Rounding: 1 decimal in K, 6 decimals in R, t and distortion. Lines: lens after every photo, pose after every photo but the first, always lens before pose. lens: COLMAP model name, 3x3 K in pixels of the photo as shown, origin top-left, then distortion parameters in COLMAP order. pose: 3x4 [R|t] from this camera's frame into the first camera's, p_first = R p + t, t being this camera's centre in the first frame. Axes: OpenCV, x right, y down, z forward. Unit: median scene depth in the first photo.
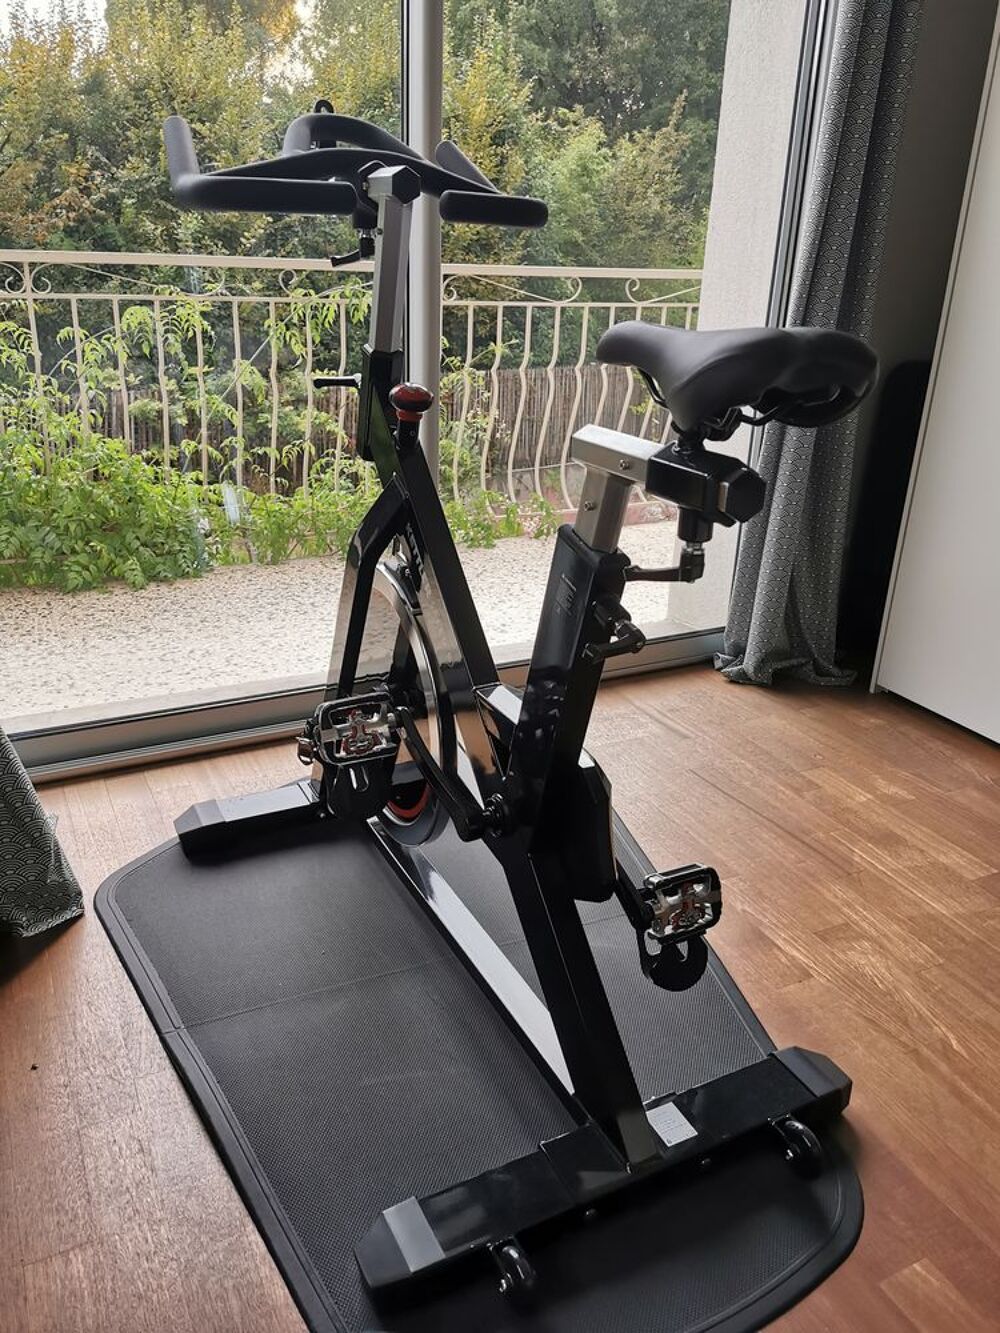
lens RADIAL K [[1029.7, 0, 500.0], [0, 1029.7, 666.5], [0, 0, 1]] dist [0.002139, -0.005121]
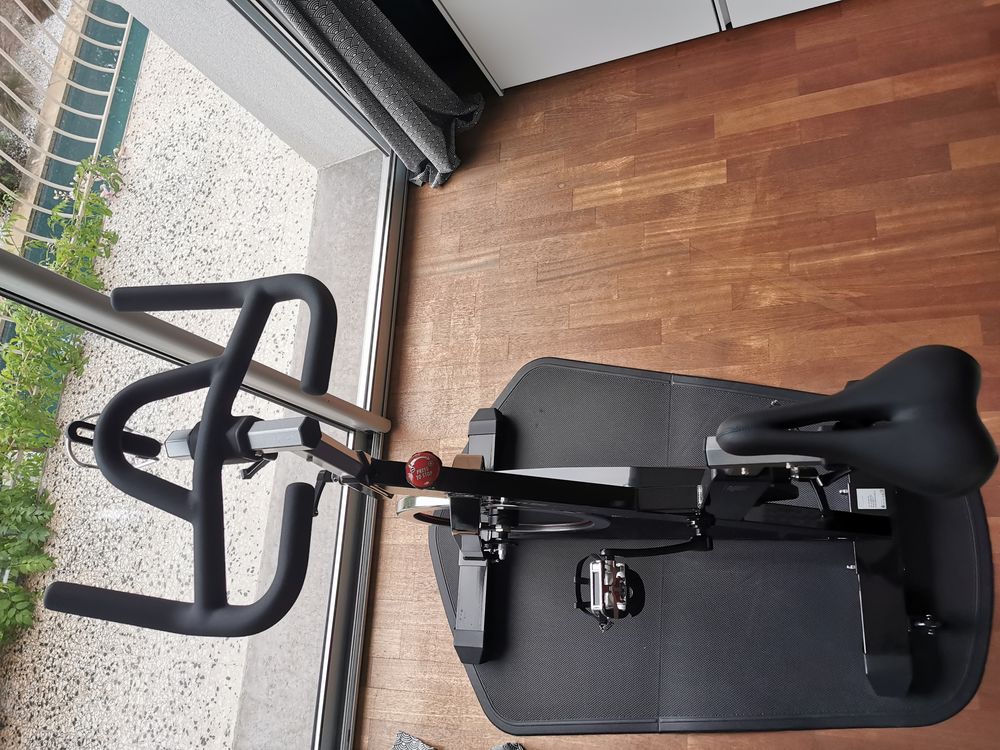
lens RADIAL K [[772.4, 0, 500.0], [0, 772.4, 375.0], [0, 0, 1]] dist [0.002139, -0.005121]
pose [[0.443437, -0.894883, 0.050480, 0.002722], [0.703857, 0.382542, 0.598538, -0.440229], [-0.554932, -0.229883, 0.799503, 0.167629]]
